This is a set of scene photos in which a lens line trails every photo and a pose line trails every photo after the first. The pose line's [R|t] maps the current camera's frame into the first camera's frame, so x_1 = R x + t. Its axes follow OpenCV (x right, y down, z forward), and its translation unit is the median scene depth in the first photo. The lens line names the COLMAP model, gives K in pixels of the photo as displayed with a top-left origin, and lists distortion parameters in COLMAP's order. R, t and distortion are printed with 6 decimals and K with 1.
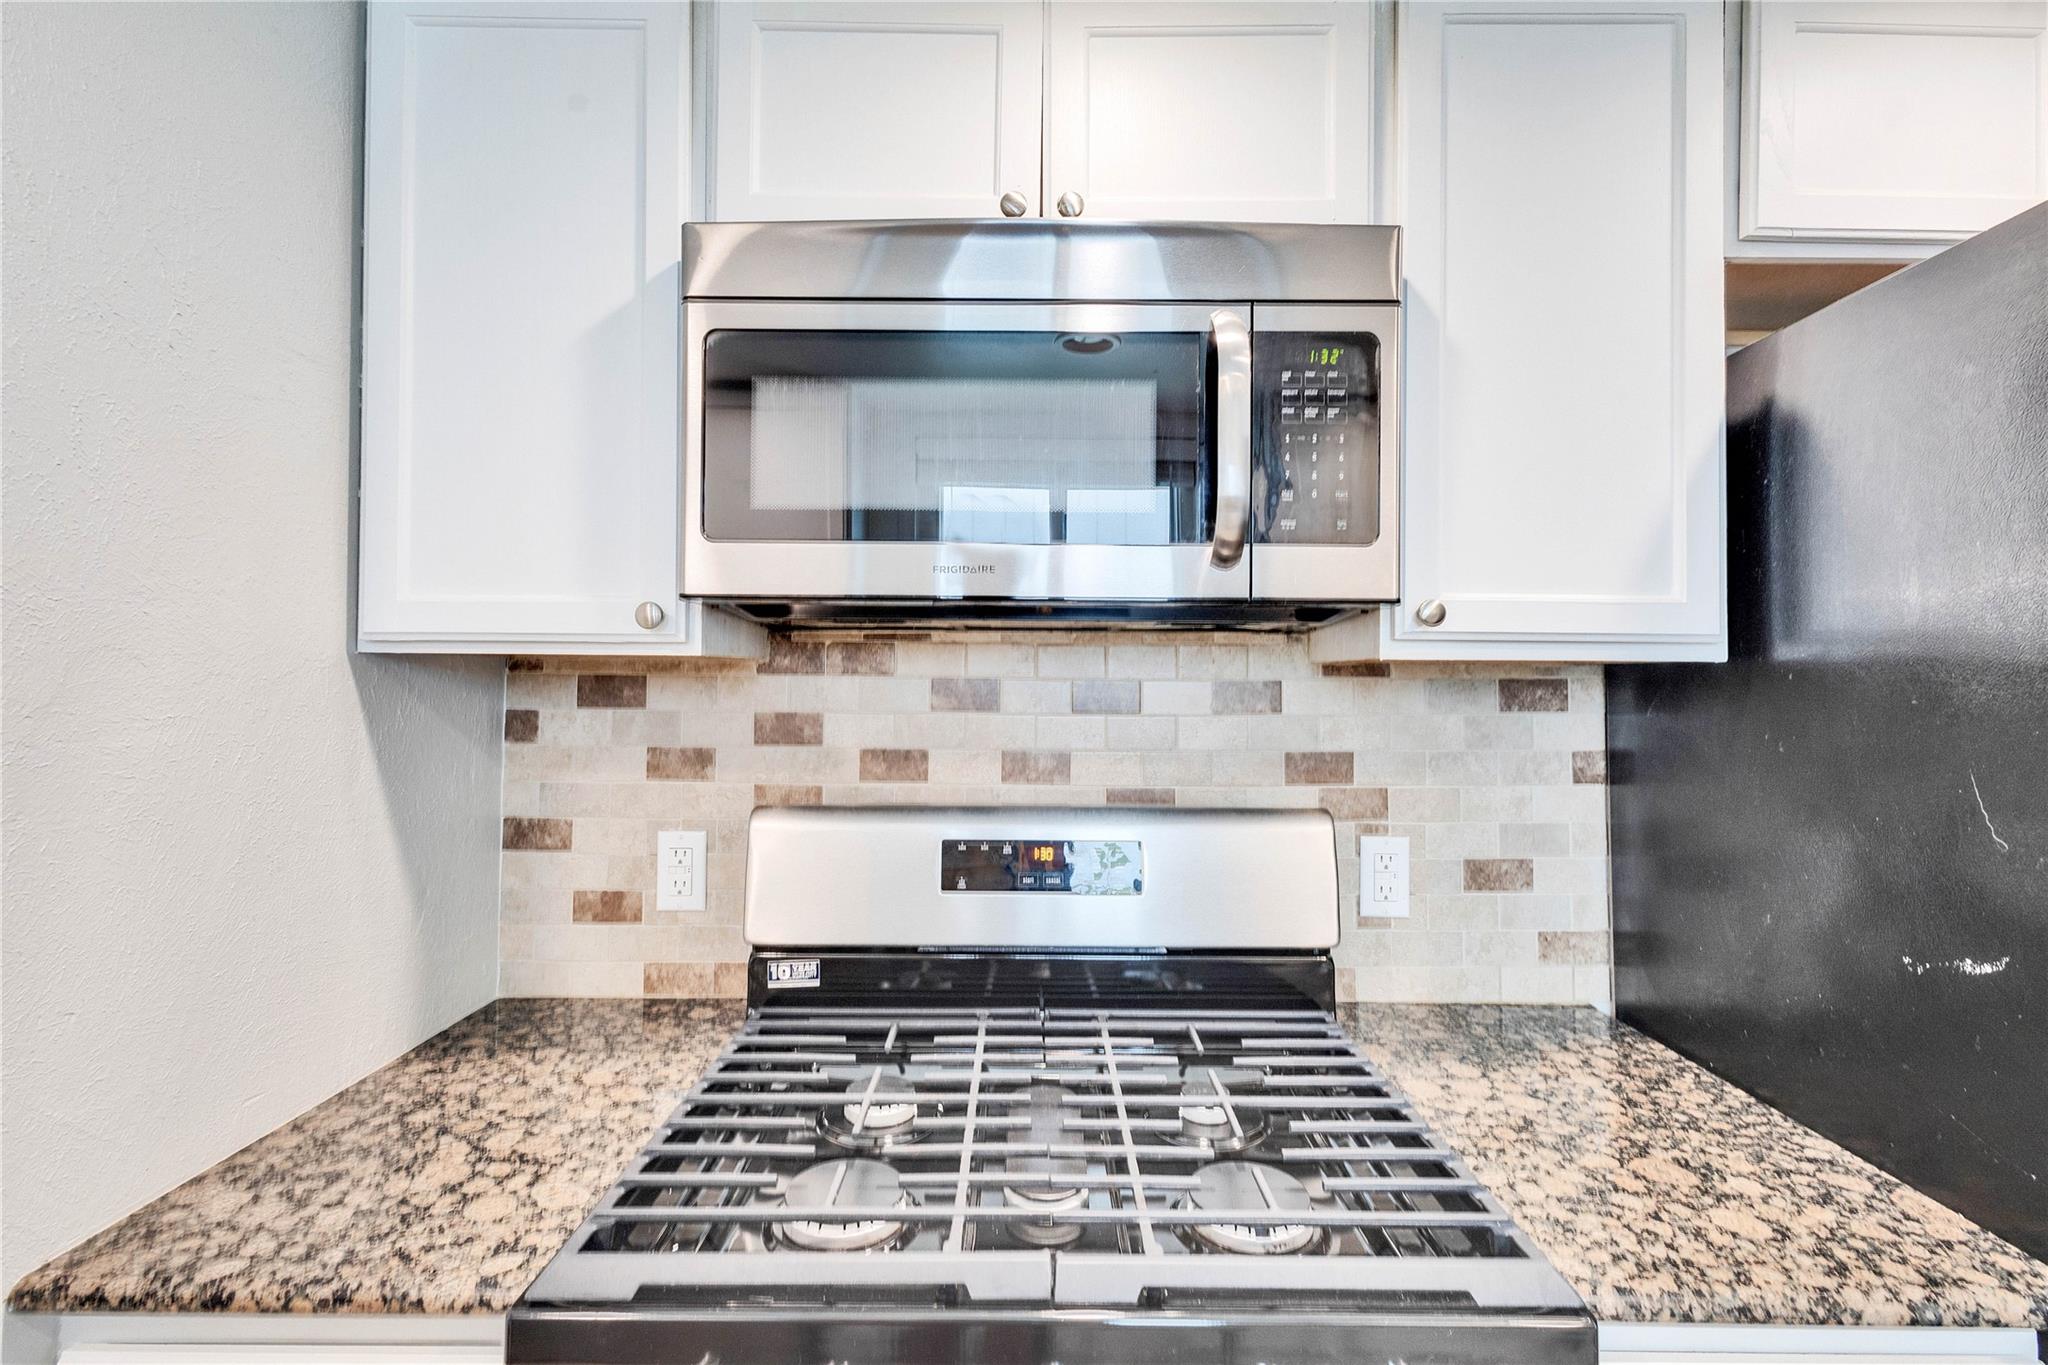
lens RADIAL K [[937.1, 0, 1023.9], [0, 937.1, 699.8], [0, 0, 1]] dist [0.005056, -0.000018]
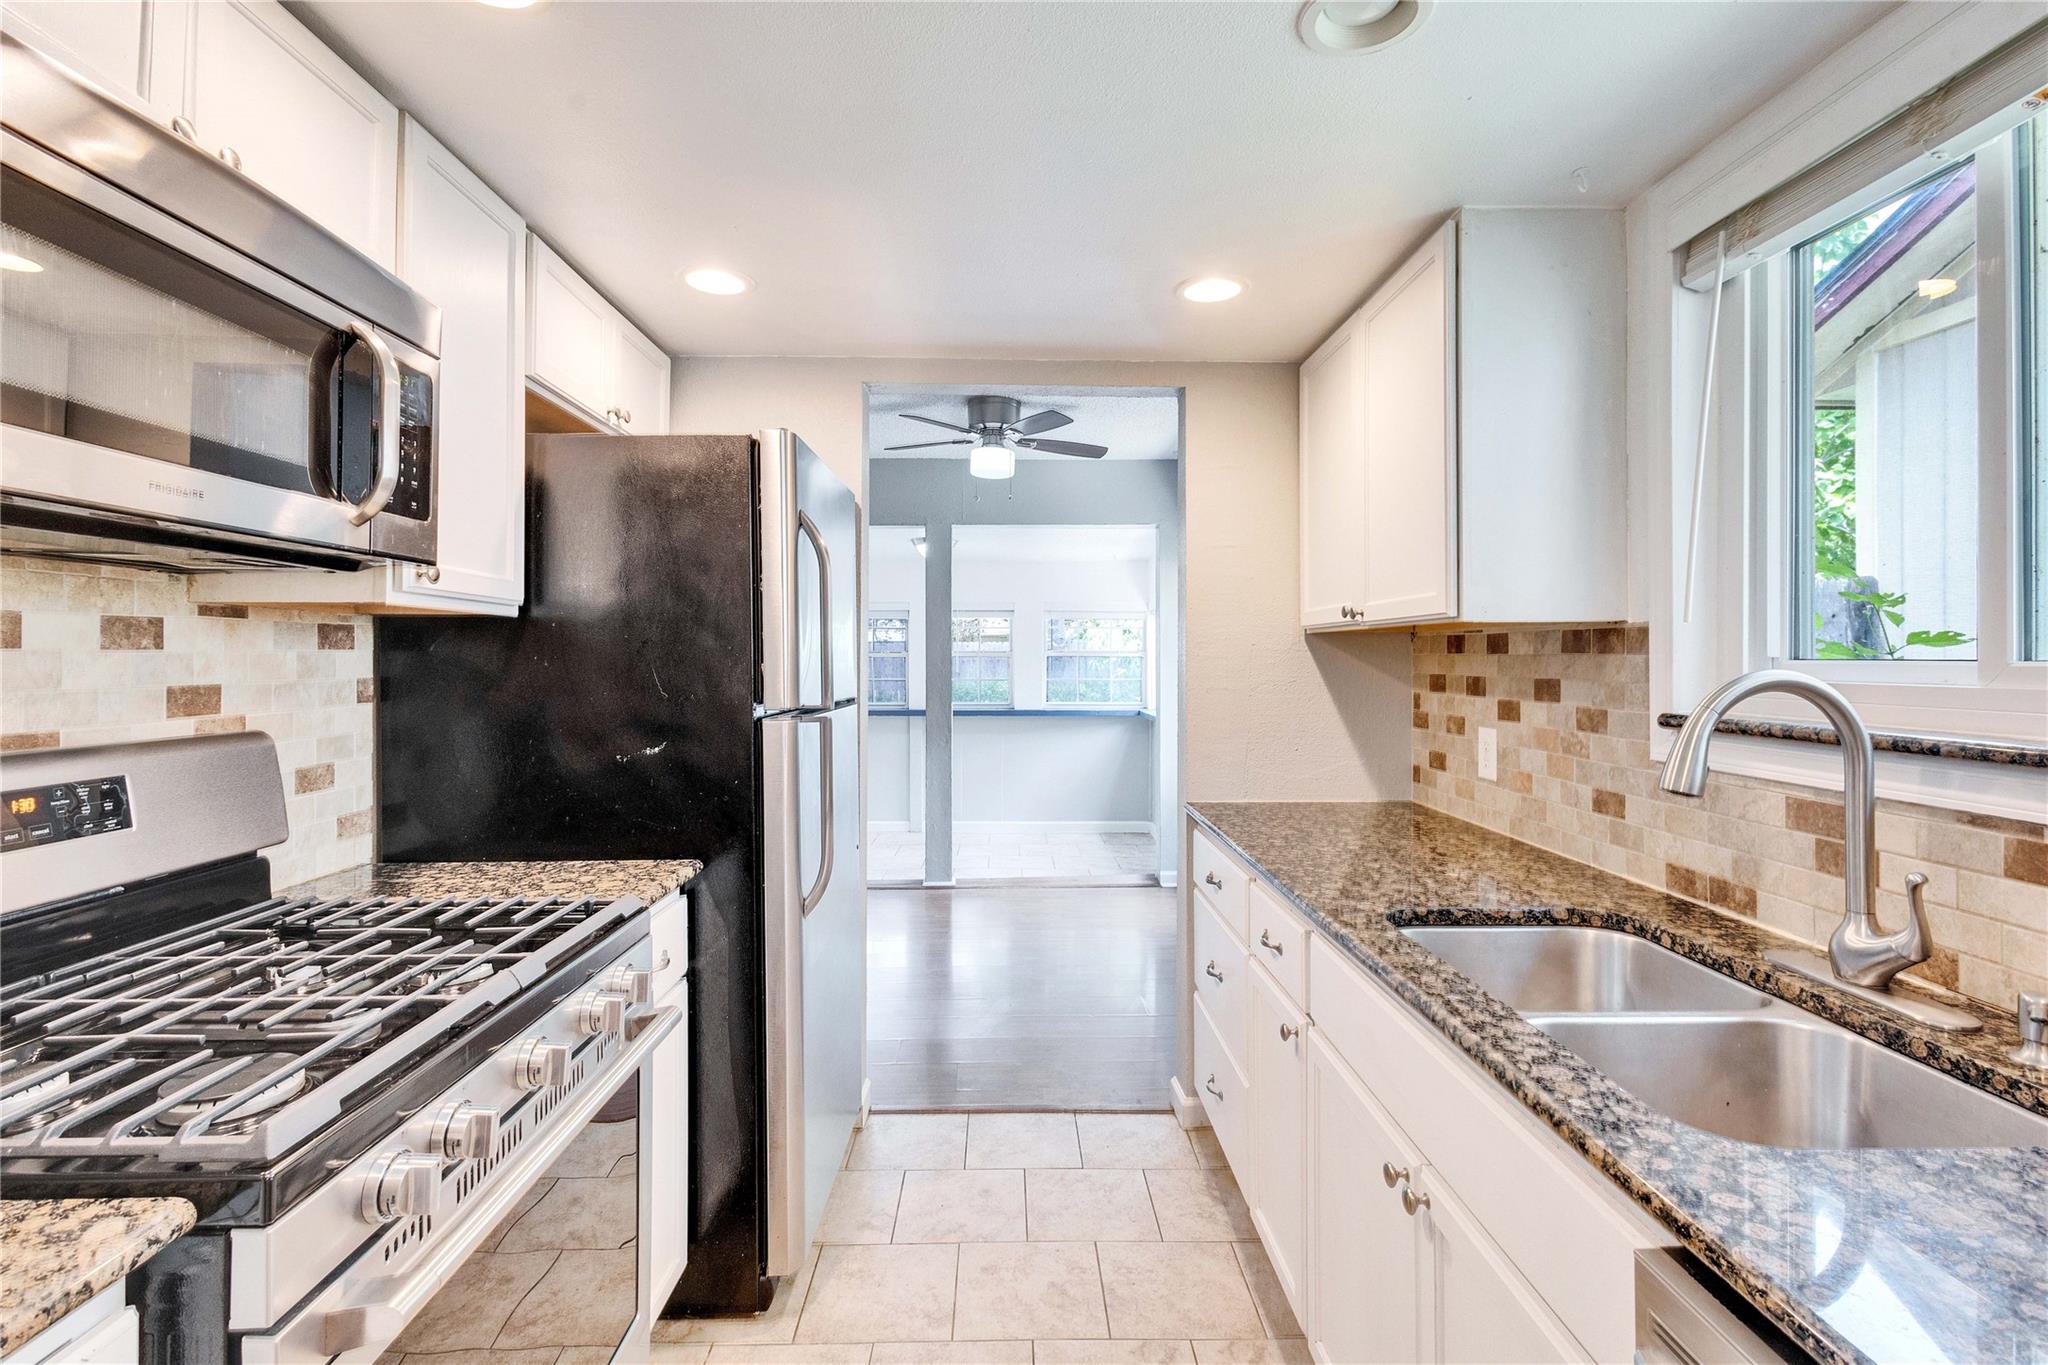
lens RADIAL K [[937.1, 0, 1024.8], [0, 937.1, 663.5], [0, 0, 1]] dist [0.005056, -0.000018]
pose [[-0.012111, -0.008723, 0.999889, -0.775869], [-0.001863, 0.999960, 0.008701, 0.018850], [-0.999925, -0.001757, -0.012127, 0.059890]]
